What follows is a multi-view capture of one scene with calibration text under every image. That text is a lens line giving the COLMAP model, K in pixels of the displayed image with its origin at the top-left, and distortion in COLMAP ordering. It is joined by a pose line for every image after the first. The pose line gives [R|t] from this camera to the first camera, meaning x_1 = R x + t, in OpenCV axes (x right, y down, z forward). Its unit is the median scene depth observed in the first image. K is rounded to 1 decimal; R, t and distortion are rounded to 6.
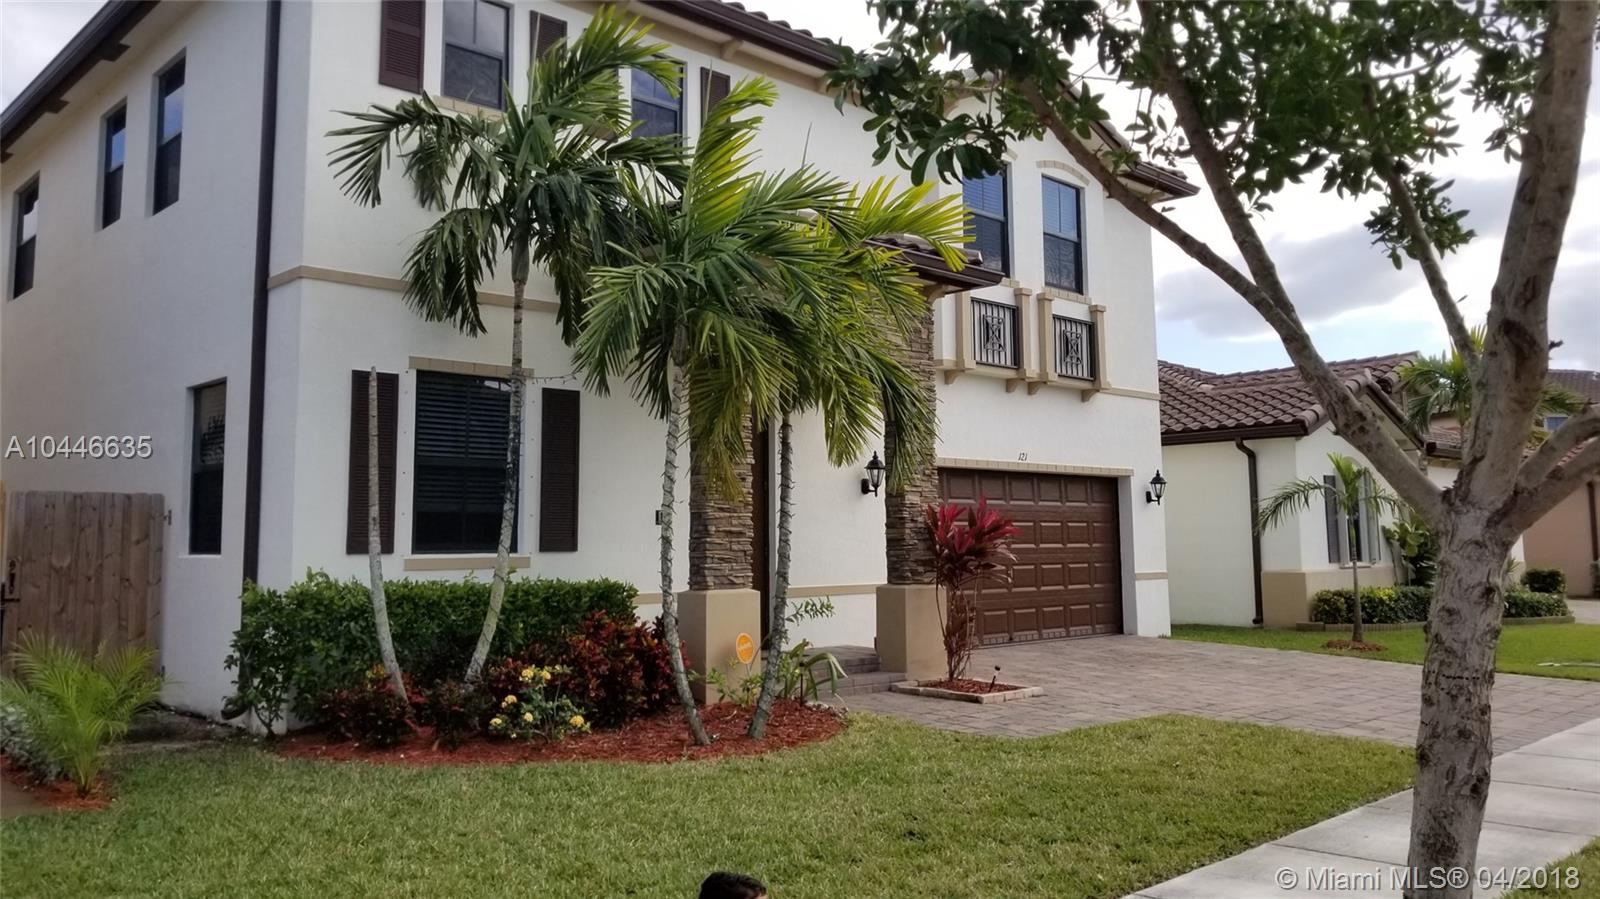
lens RADIAL K [[1283.6, 0, 800.0], [0, 1283.6, 449.5], [0, 0, 1]] dist [-0.004525, -0.005839]
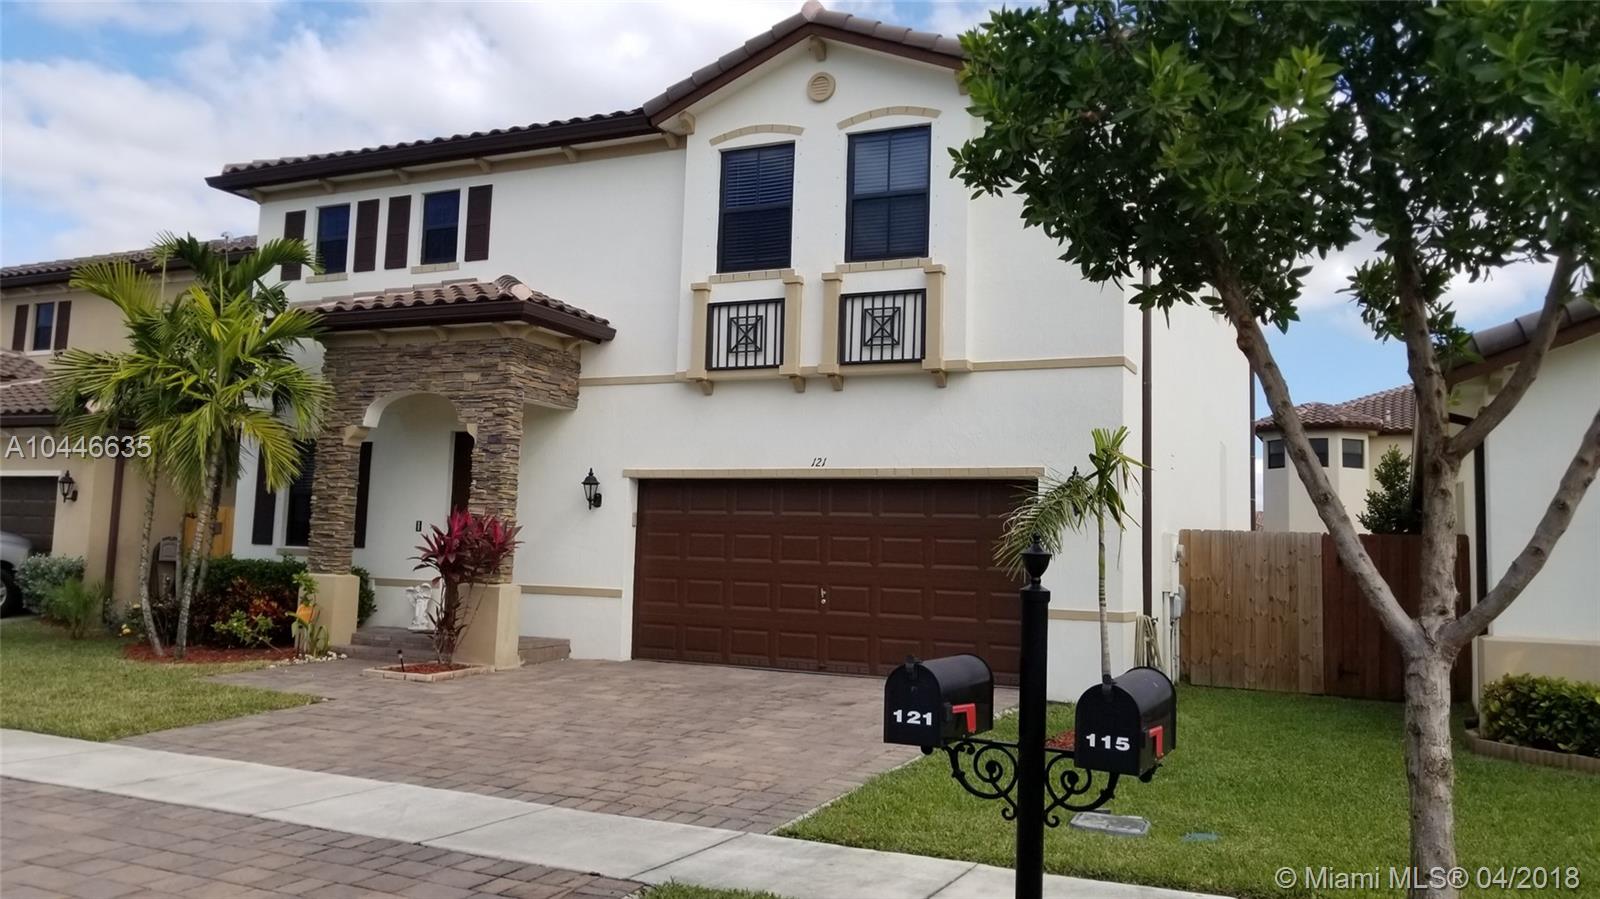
lens RADIAL K [[1283.6, 0, 800.0], [0, 1283.6, 449.5], [0, 0, 1]] dist [-0.004525, -0.005839]
pose [[0.338561, -0.055480, -0.939308, 1.023940], [0.038322, 0.998245, -0.045149, 0.037542], [0.940164, -0.020710, 0.340092, 0.700619]]
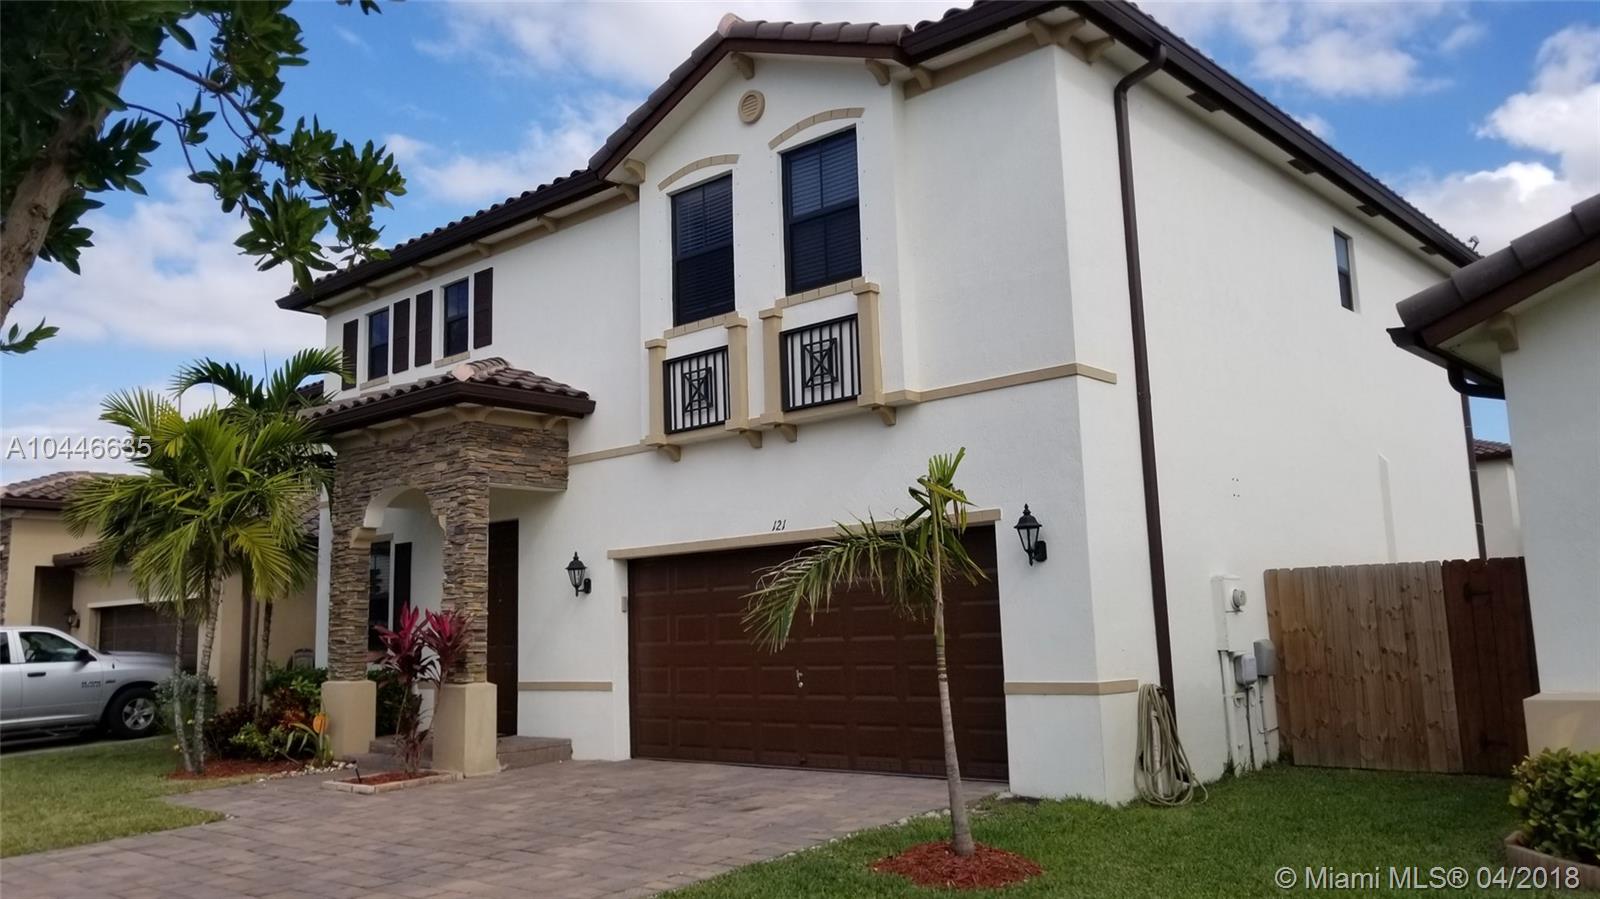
lens RADIAL K [[1283.6, 0, 800.0], [0, 1283.6, 449.5], [0, 0, 1]] dist [-0.004525, -0.005839]
pose [[0.058628, -0.131271, -0.989611, 0.968676], [0.108570, 0.986275, -0.124396, 0.060157], [0.992358, -0.100149, 0.072076, 0.981372]]
